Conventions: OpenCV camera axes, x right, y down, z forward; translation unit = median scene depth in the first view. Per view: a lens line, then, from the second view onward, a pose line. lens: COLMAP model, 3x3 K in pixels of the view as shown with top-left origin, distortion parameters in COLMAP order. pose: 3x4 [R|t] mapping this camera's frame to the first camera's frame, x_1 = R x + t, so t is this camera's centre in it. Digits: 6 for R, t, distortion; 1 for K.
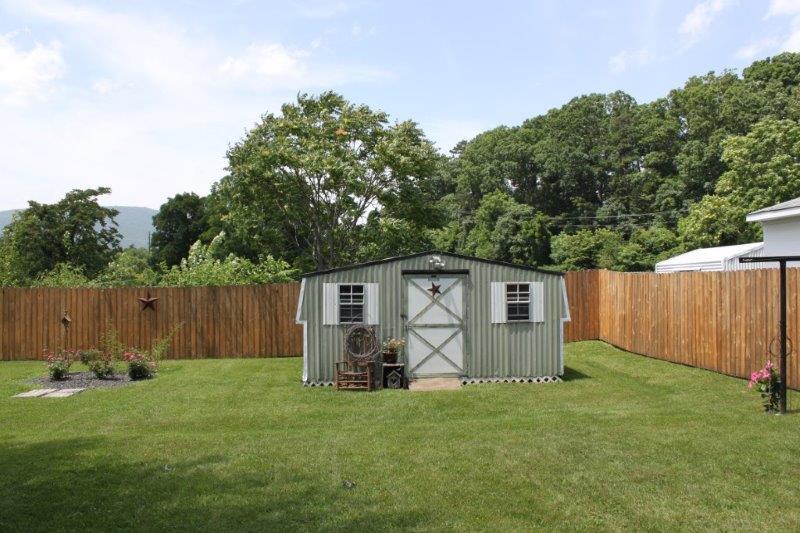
lens RADIAL K [[671.6, 0, 400.0], [0, 671.6, 266.5], [0, 0, 1]] dist [-0.173027, 0.158840]
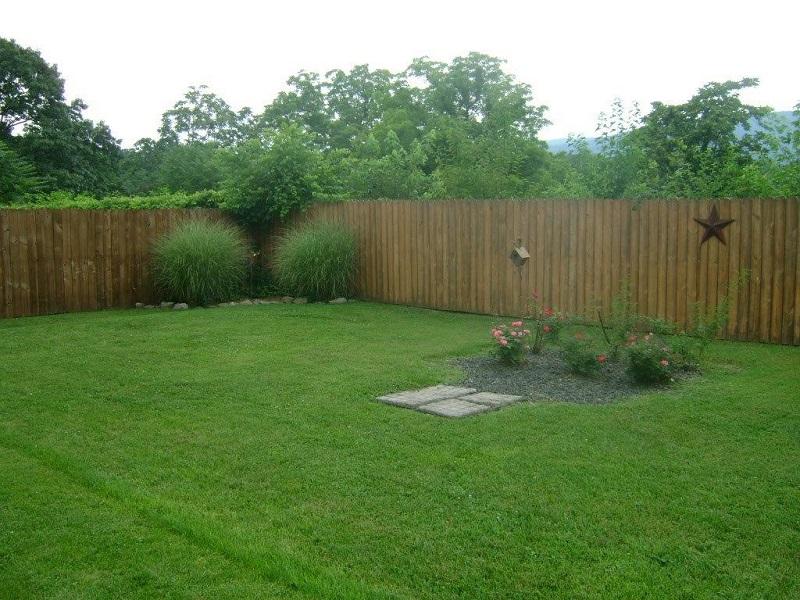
lens RADIAL K [[854.5, 0, 400.0], [0, 854.5, 300.0], [0, 0, 1]] dist [-0.215468, 0.290140]
pose [[0.667812, 0.081789, -0.739823, -0.076718], [0.016910, 0.992021, 0.124934, 0.033283], [0.744138, -0.095943, 0.661100, 0.501314]]
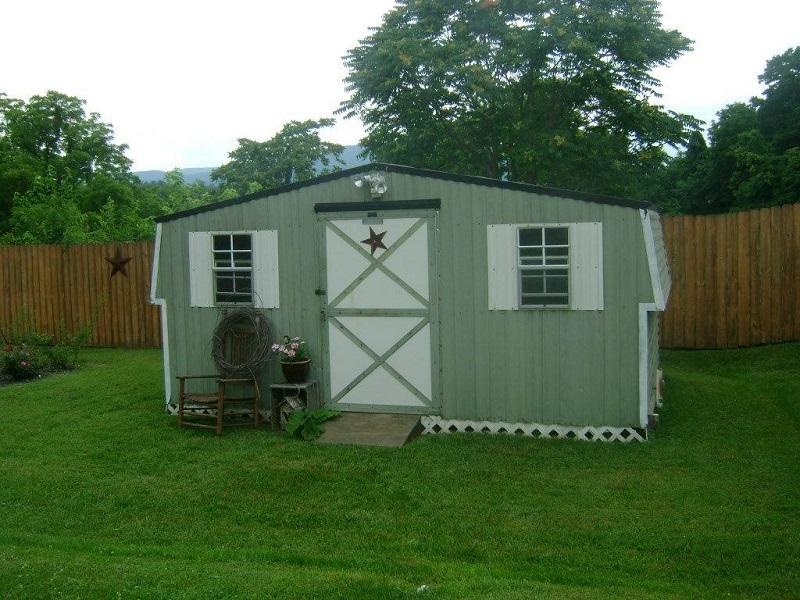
lens RADIAL K [[854.5, 0, 400.0], [0, 854.5, 300.0], [0, 0, 1]] dist [-0.215468, 0.290140]
pose [[0.918222, 0.018595, -0.395628, 0.319739], [0.022420, 0.994855, 0.098794, 0.015494], [0.395430, -0.099585, 0.913082, 0.414036]]
